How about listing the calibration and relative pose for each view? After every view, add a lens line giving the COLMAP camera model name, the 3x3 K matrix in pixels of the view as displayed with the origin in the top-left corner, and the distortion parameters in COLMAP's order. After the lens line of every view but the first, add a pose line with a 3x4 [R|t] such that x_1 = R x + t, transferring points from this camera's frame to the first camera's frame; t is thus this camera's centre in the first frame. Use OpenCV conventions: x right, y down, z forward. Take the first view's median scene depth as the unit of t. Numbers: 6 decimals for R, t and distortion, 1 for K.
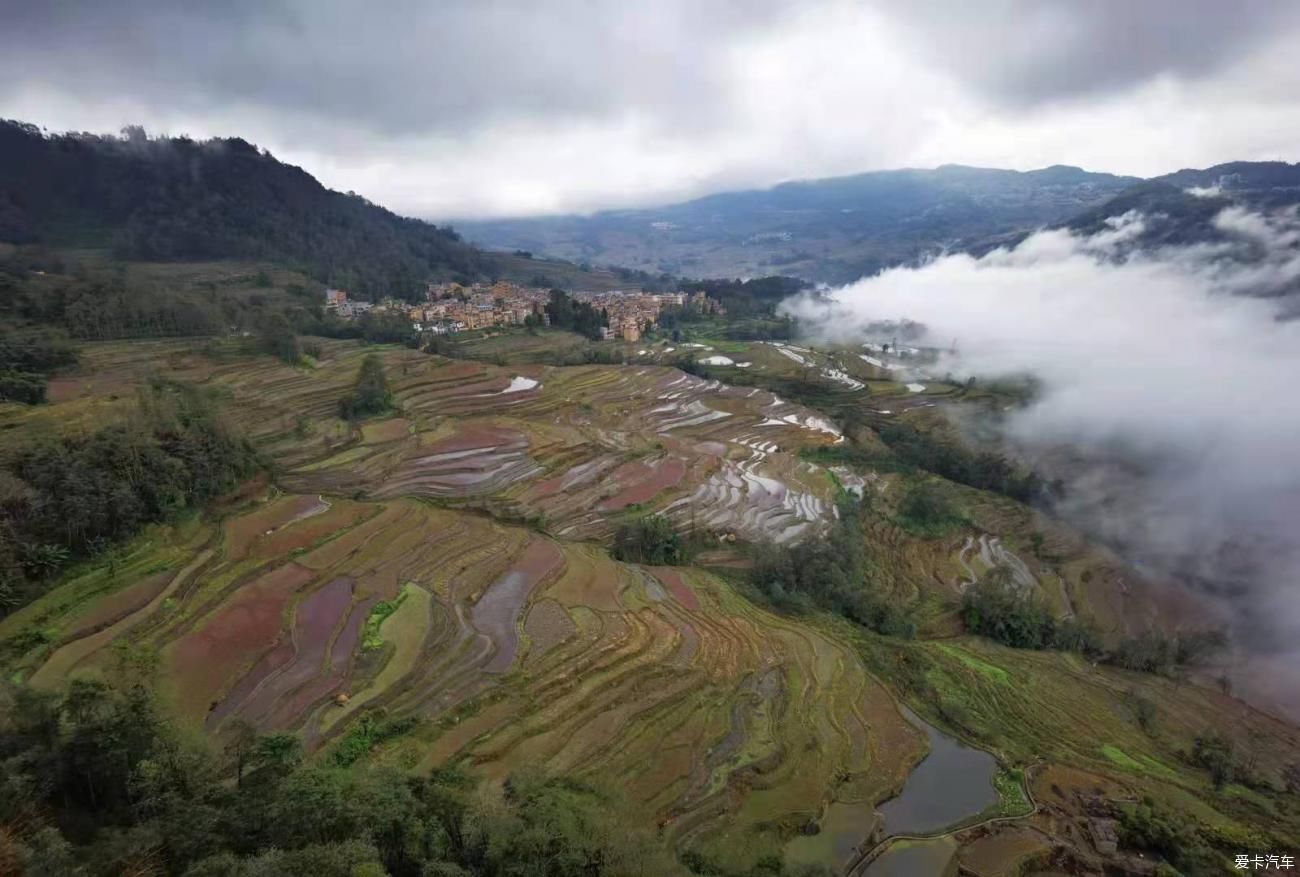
lens RADIAL K [[675.5, 0, 652.1], [0, 675.5, 441.7], [0, 0, 1]] dist [-0.029941, -0.001551]
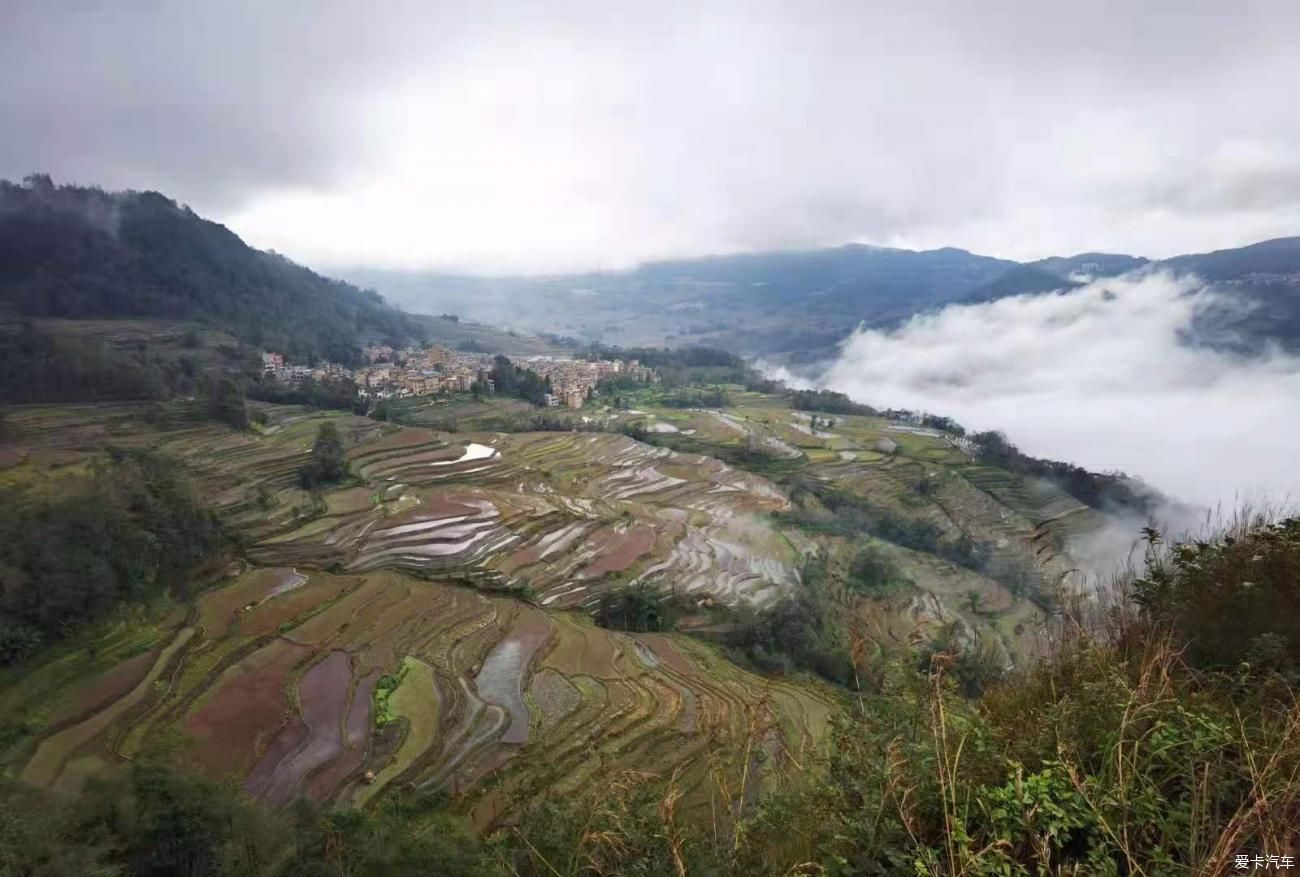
lens RADIAL K [[675.5, 0, 652.1], [0, 675.5, 441.7], [0, 0, 1]] dist [-0.029941, -0.001551]
pose [[0.992192, 0.004625, 0.124633, -0.114382], [0.006889, 0.995754, -0.091794, -0.011838], [-0.124528, 0.091936, 0.987948, -0.050848]]
